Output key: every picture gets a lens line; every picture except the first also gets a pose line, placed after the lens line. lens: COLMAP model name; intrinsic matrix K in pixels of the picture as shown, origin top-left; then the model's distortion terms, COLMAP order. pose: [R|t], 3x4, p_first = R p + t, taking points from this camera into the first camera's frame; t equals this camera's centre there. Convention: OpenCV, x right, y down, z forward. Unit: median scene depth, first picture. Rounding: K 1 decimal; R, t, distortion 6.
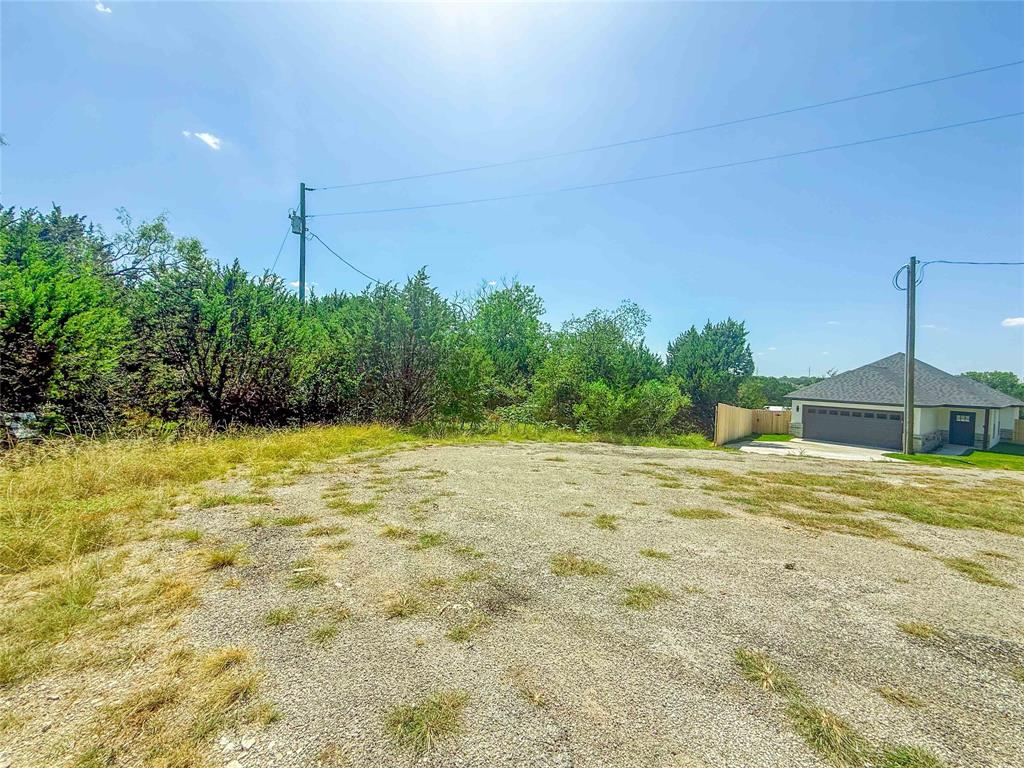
lens RADIAL K [[408.8, 0, 510.6], [0, 408.8, 382.2], [0, 0, 1]] dist [0.000293, 0.000553]
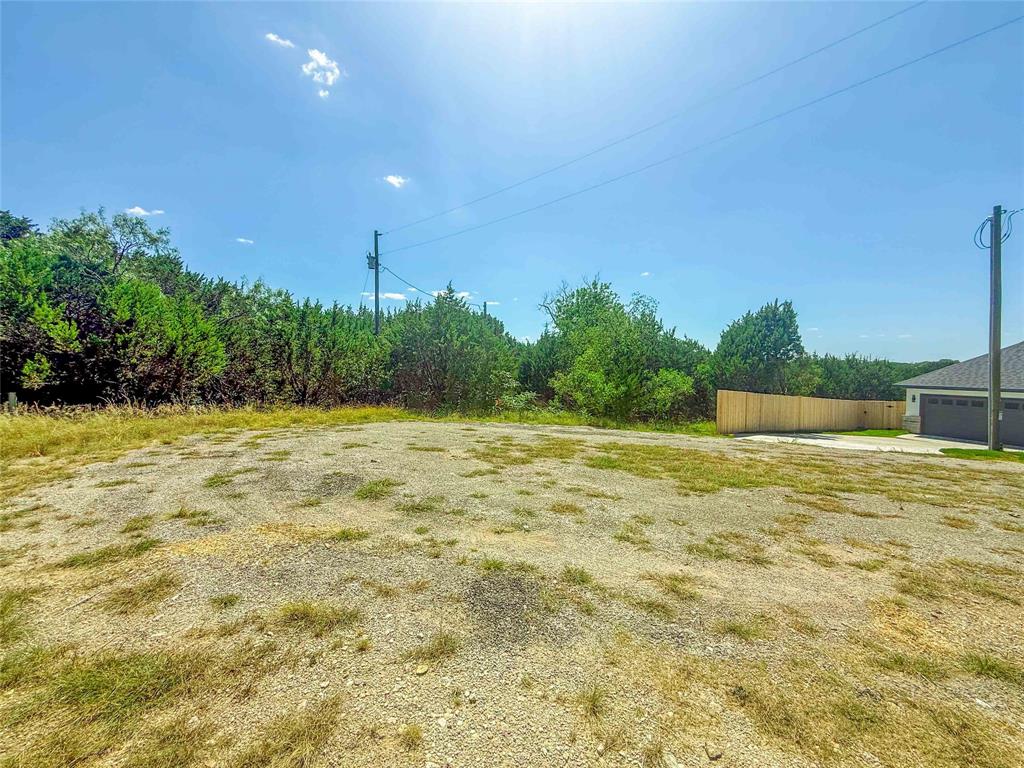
lens RADIAL K [[408.8, 0, 510.6], [0, 408.8, 382.2], [0, 0, 1]] dist [0.000293, 0.000553]
pose [[0.933737, -0.019397, -0.357433, 0.373714], [0.021945, 0.999754, 0.003074, 0.017305], [0.357286, -0.010714, 0.933934, -0.102517]]
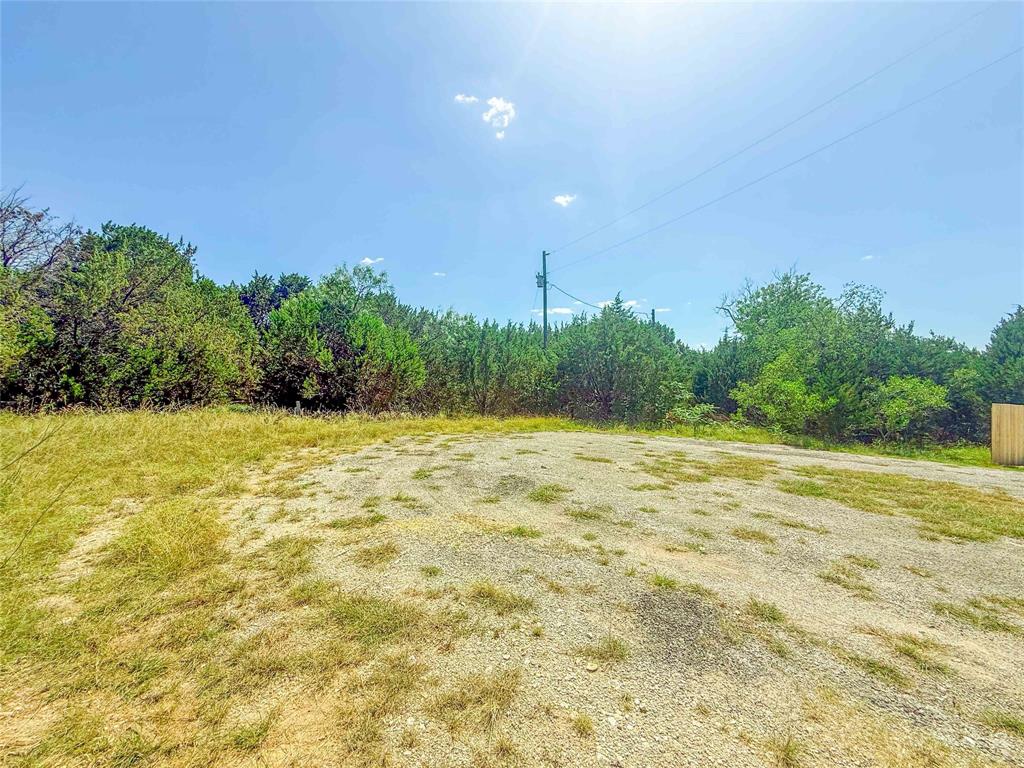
lens RADIAL K [[408.8, 0, 510.6], [0, 408.8, 382.2], [0, 0, 1]] dist [0.000293, 0.000553]
pose [[0.720708, -0.039774, -0.692097, 0.376490], [0.022167, 0.999164, -0.034337, 0.018195], [0.692884, 0.009405, 0.720988, -0.107843]]
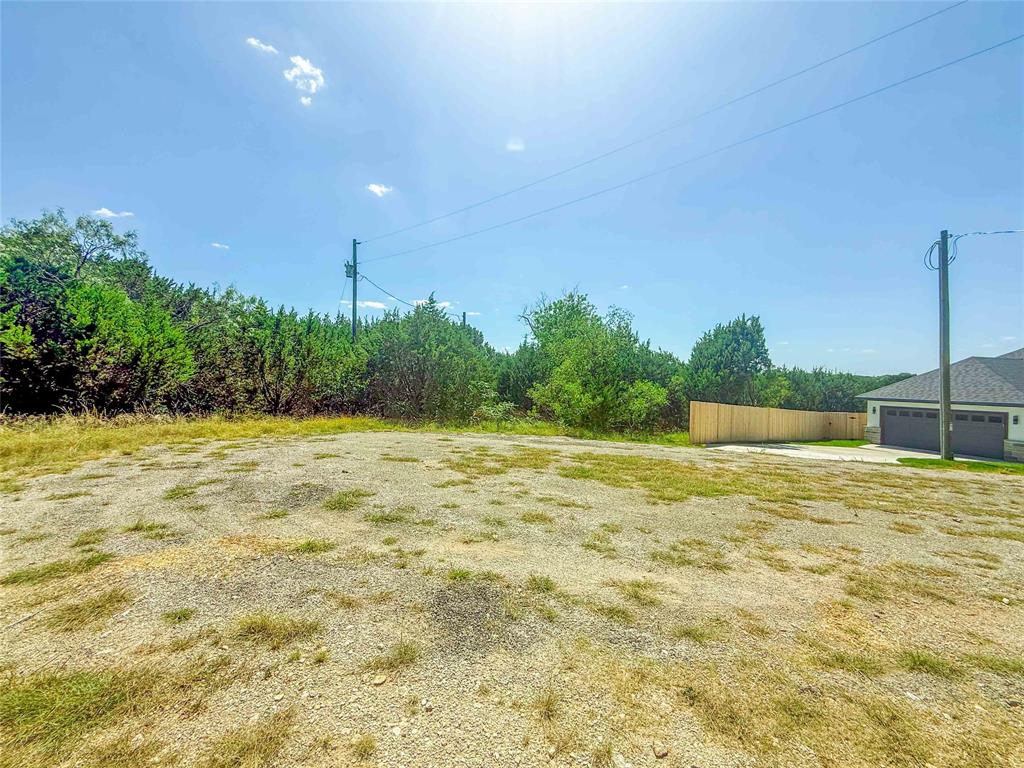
lens RADIAL K [[408.8, 0, 510.6], [0, 408.8, 382.2], [0, 0, 1]] dist [0.000293, 0.000553]
pose [[0.950174, -0.021966, -0.310944, 0.379578], [0.016120, 0.999642, -0.021358, 0.017464], [0.311302, 0.015282, 0.950188, -0.103706]]
